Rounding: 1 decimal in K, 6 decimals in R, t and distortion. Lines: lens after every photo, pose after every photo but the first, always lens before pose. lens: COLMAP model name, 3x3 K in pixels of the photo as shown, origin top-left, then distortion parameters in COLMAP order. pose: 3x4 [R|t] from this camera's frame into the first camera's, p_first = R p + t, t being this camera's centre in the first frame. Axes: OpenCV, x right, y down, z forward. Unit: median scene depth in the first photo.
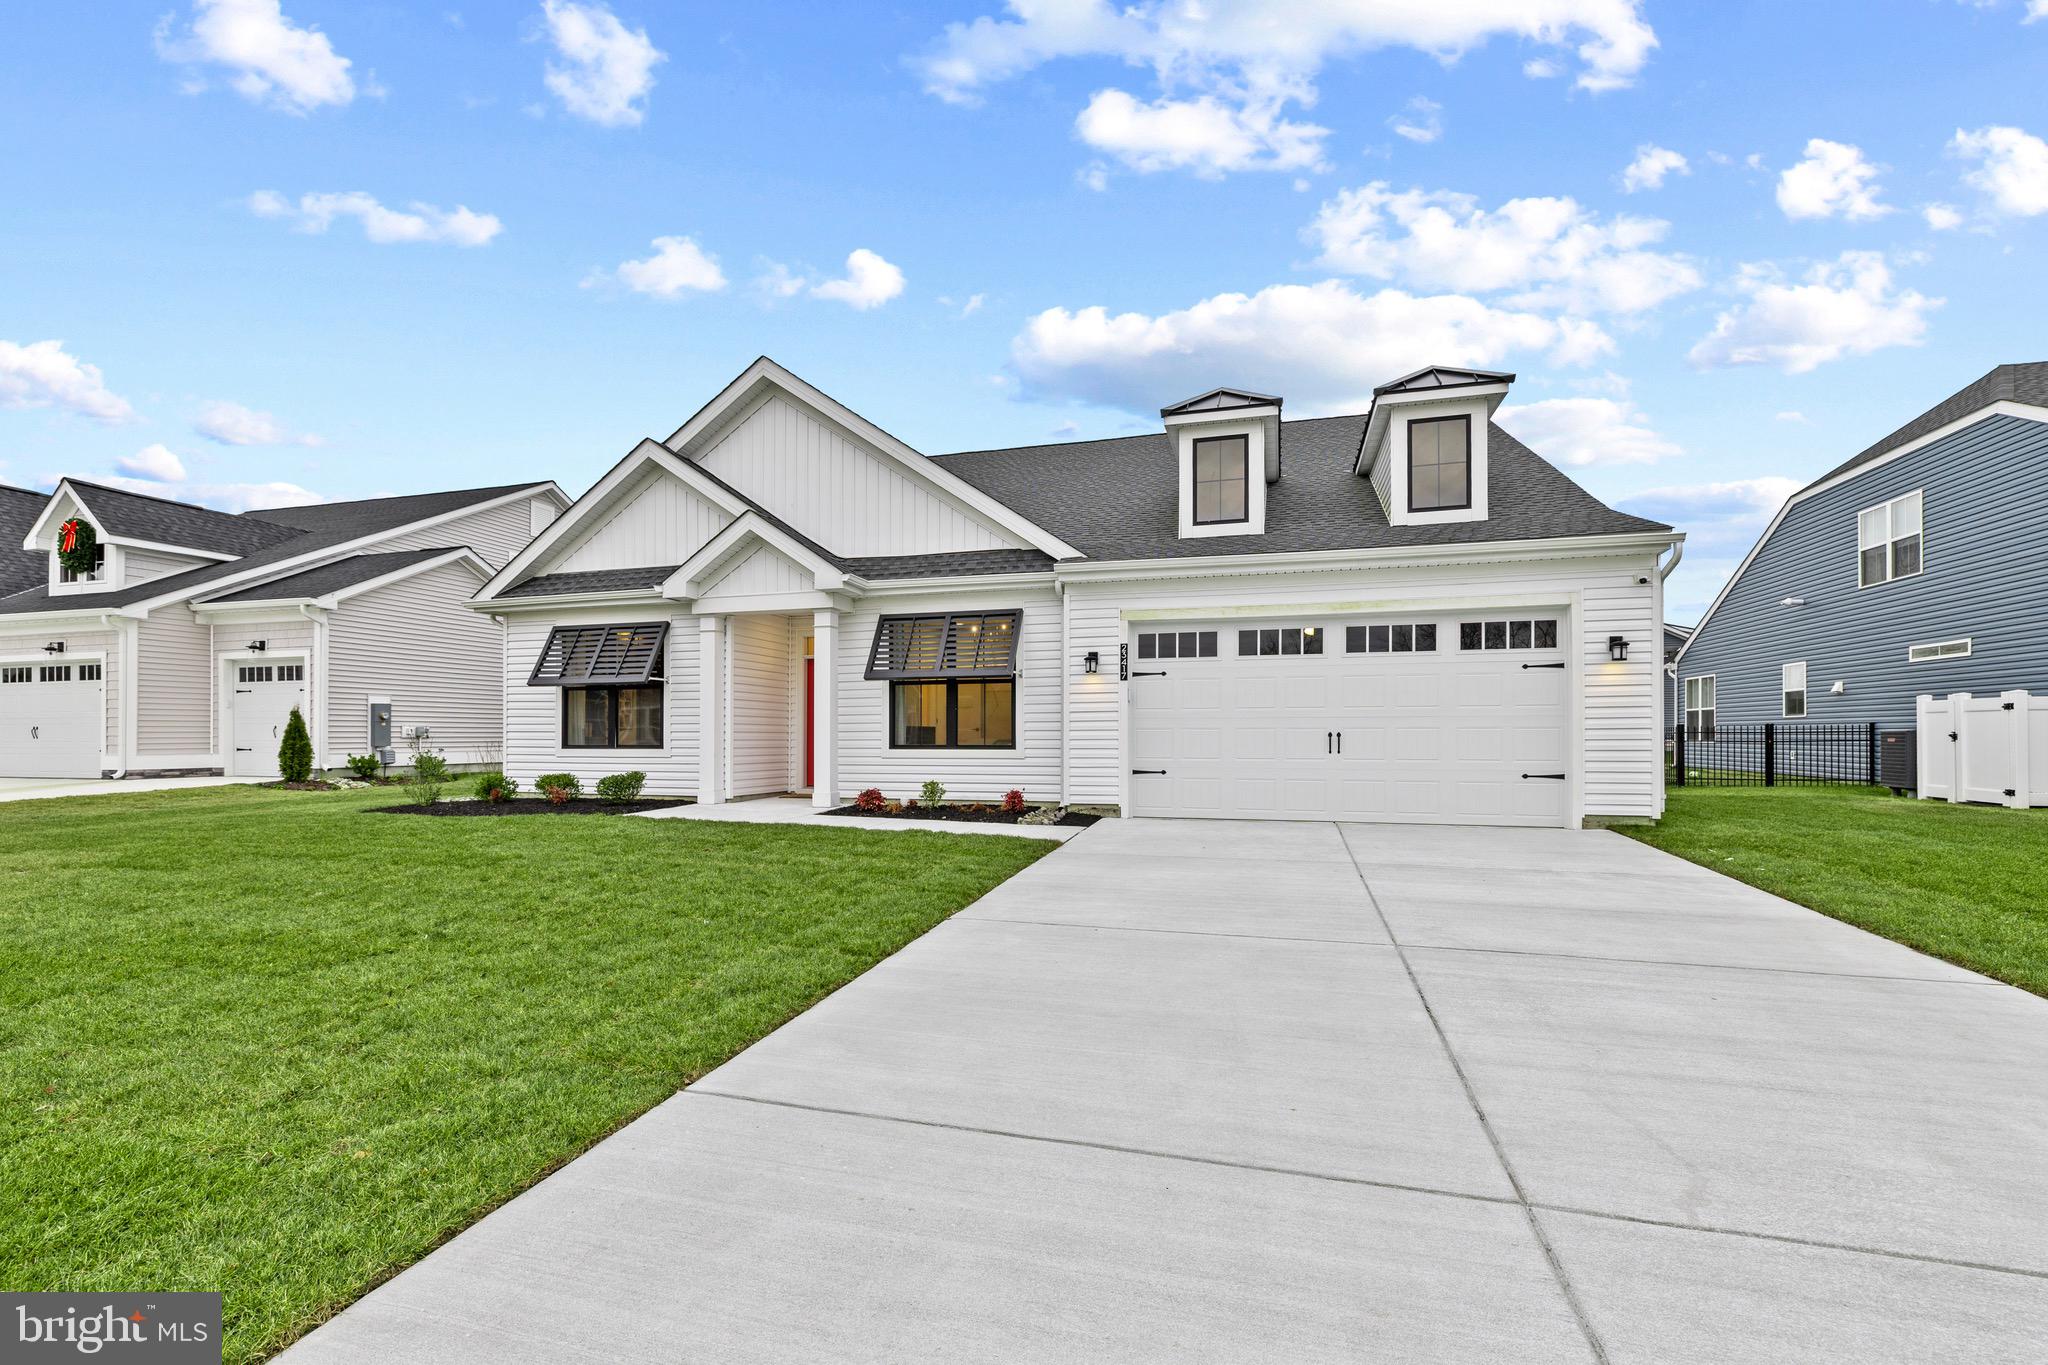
lens RADIAL K [[871.9, 0, 1015.0], [0, 871.9, 677.2], [0, 0, 1]] dist [0.000284, 0.000155]
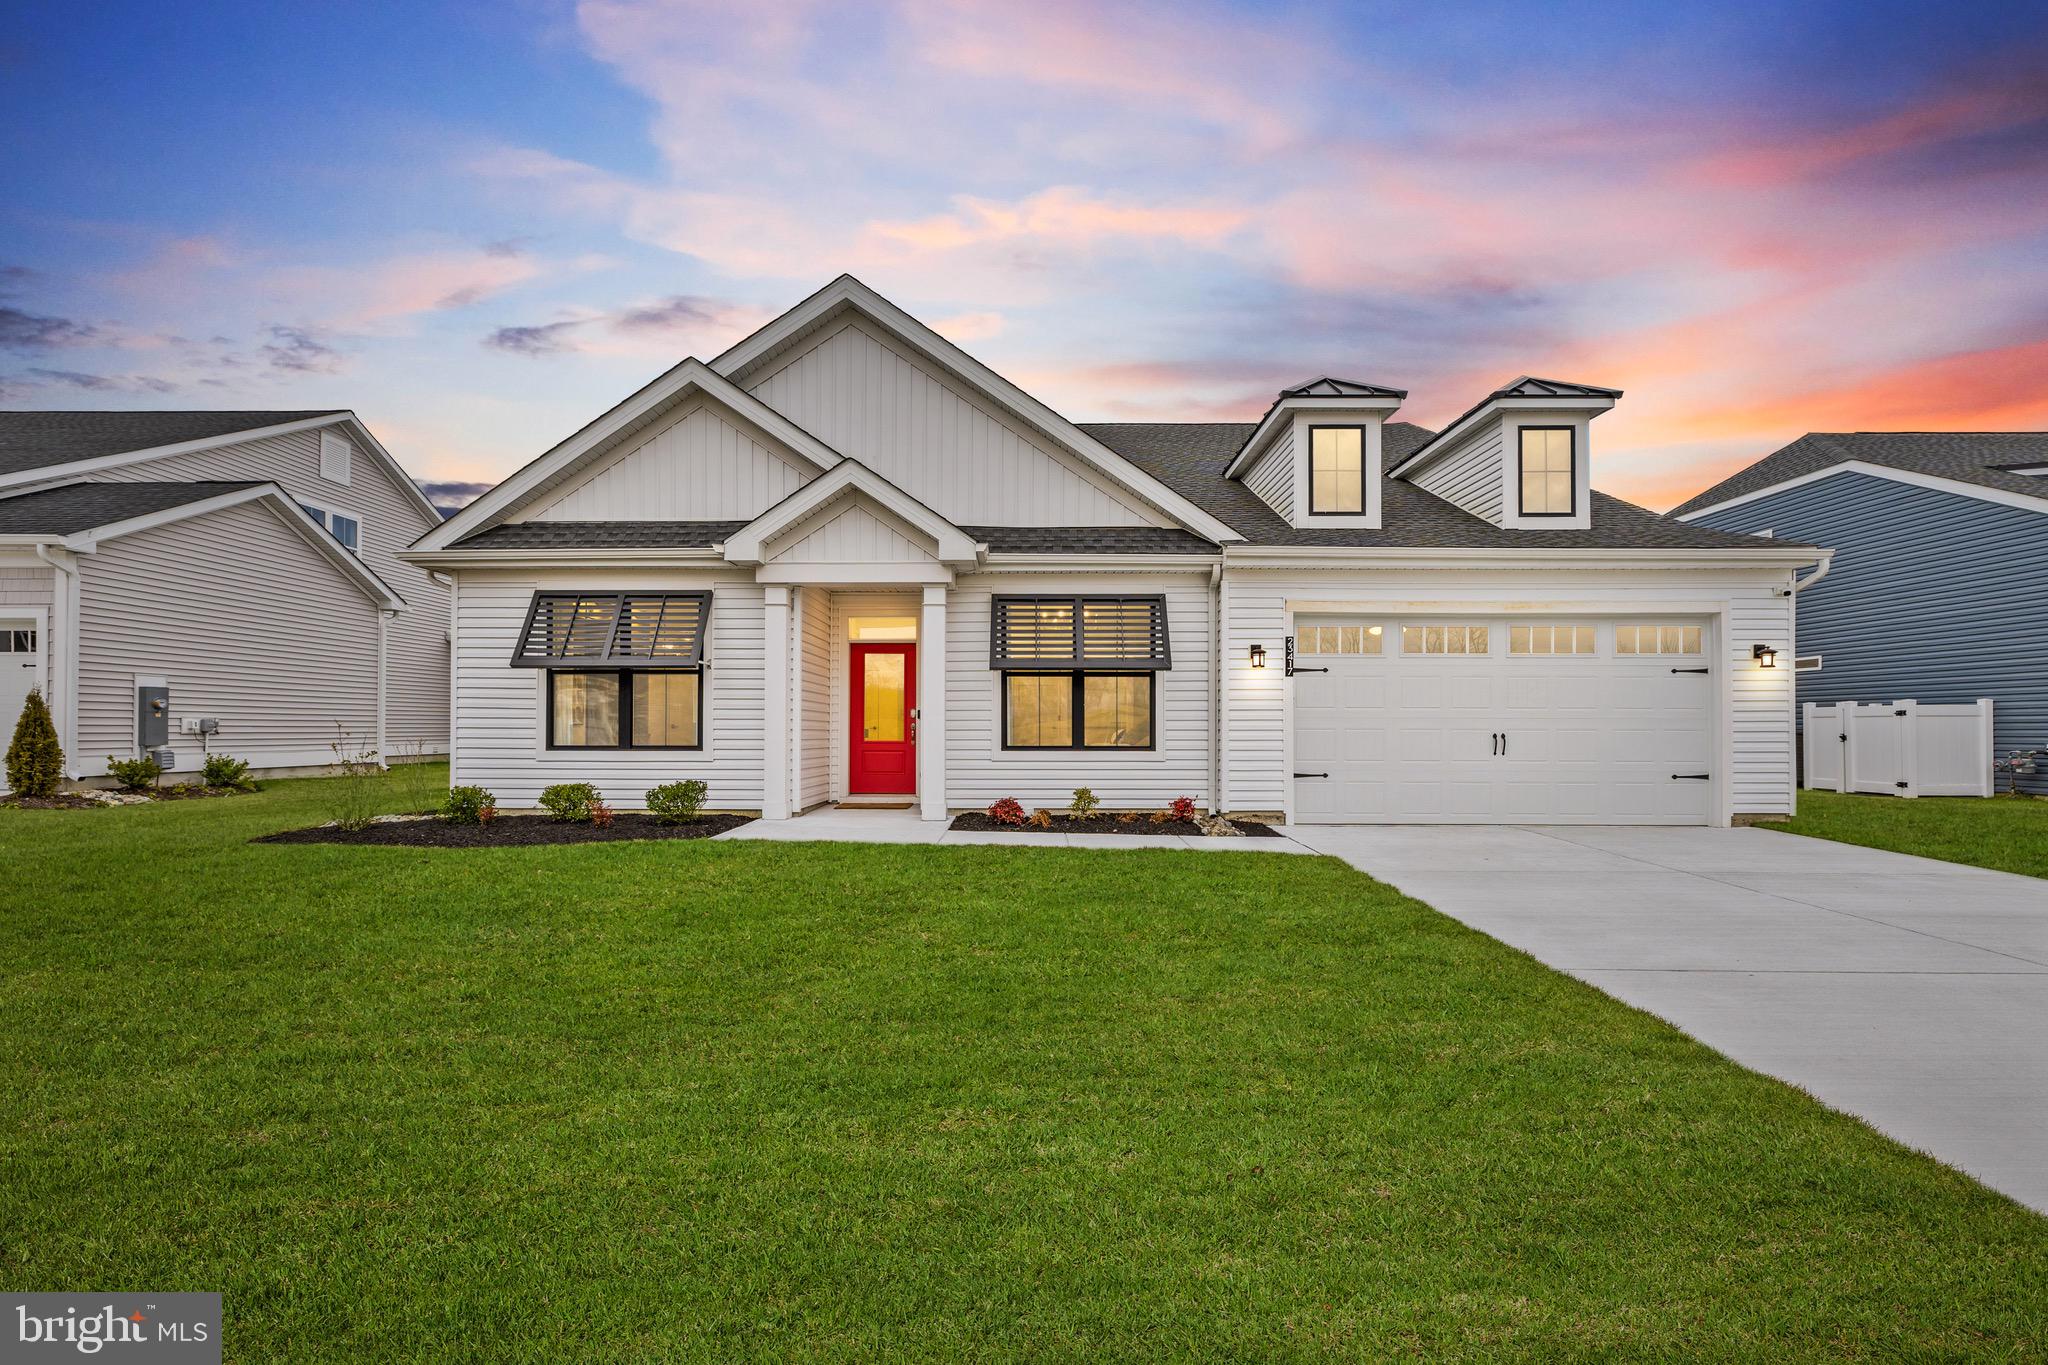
lens RADIAL K [[871.9, 0, 1015.0], [0, 871.9, 677.2], [0, 0, 1]] dist [0.000284, 0.000155]
pose [[0.963712, 0.020269, 0.266175, -0.353097], [-0.021623, 0.999764, 0.002155, 0.007696], [-0.266068, -0.007832, 0.963922, 0.164037]]
